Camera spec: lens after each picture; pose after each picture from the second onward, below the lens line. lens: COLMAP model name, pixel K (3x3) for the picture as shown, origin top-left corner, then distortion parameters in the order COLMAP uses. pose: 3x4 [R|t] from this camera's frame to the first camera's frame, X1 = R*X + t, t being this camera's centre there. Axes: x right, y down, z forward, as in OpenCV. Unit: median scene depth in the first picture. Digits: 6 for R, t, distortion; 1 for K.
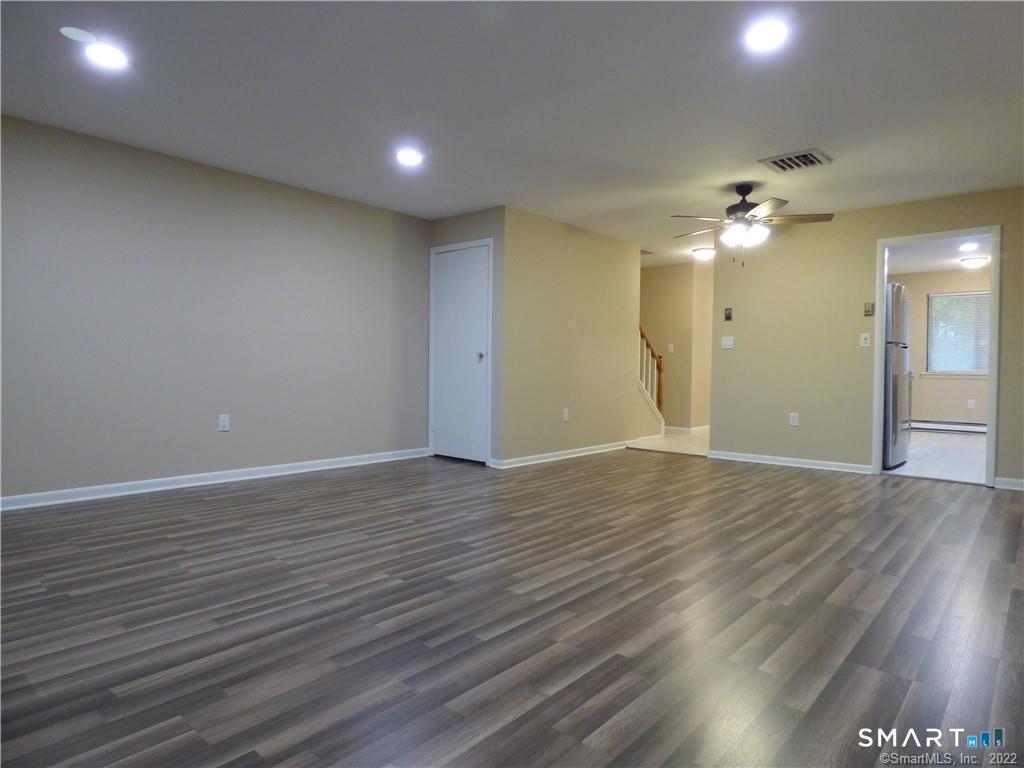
lens RADIAL K [[609.3, 0, 515.0], [0, 609.3, 380.0], [0, 0, 1]] dist [-0.015584, 0.001646]
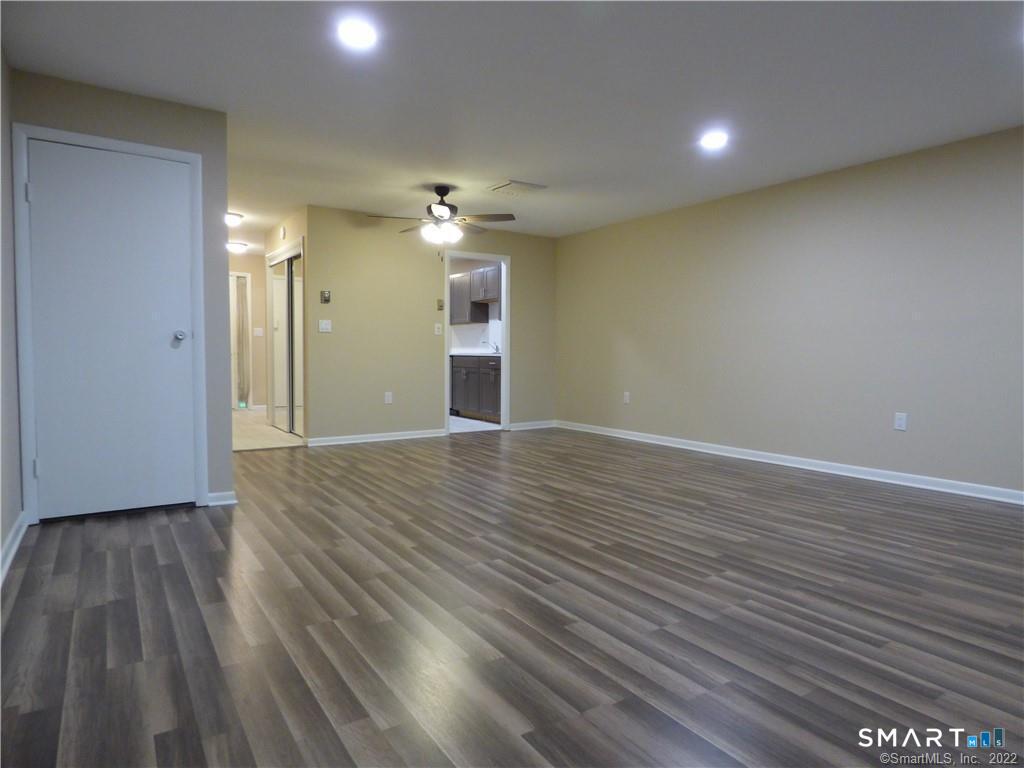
lens RADIAL K [[610.8, 0, 512.0], [0, 610.8, 384.0], [0, 0, 1]] dist [-0.027388, 0.004555]
pose [[0.255289, -0.059024, 0.965062, -1.034081], [0.015944, 0.998256, 0.056836, -0.038031], [-0.966733, 0.000877, 0.255785, 0.908815]]
